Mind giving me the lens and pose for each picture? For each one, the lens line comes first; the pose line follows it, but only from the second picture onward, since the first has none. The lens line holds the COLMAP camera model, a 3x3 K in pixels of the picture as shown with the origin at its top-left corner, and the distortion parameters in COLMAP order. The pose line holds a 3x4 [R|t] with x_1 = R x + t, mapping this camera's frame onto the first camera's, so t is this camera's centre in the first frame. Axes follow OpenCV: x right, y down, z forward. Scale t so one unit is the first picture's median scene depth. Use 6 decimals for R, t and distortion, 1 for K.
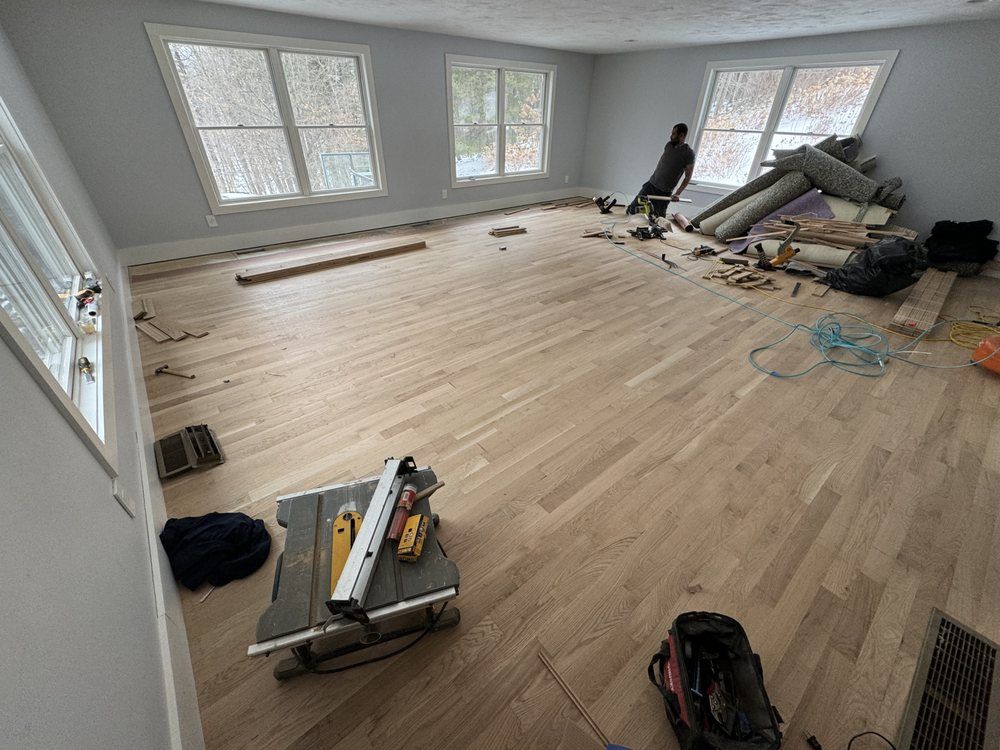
lens RADIAL K [[398.2, 0, 496.7], [0, 398.2, 373.0], [0, 0, 1]] dist [-0.000984, -0.000345]
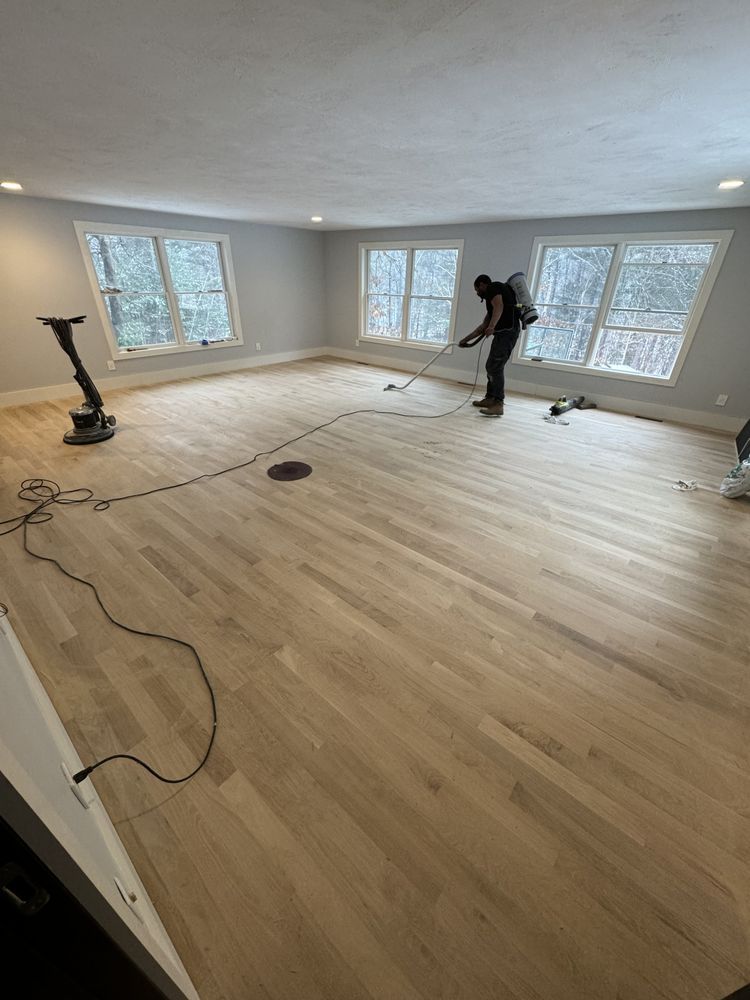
lens RADIAL K [[398.2, 0, 375.1], [0, 398.2, 499.8], [0, 0, 1]] dist [-0.000984, -0.000345]
pose [[0.173306, 0.476632, -0.861851, 1.292318], [-0.554667, 0.770350, 0.314493, -0.487576], [0.813824, 0.423537, 0.397878, 0.712710]]
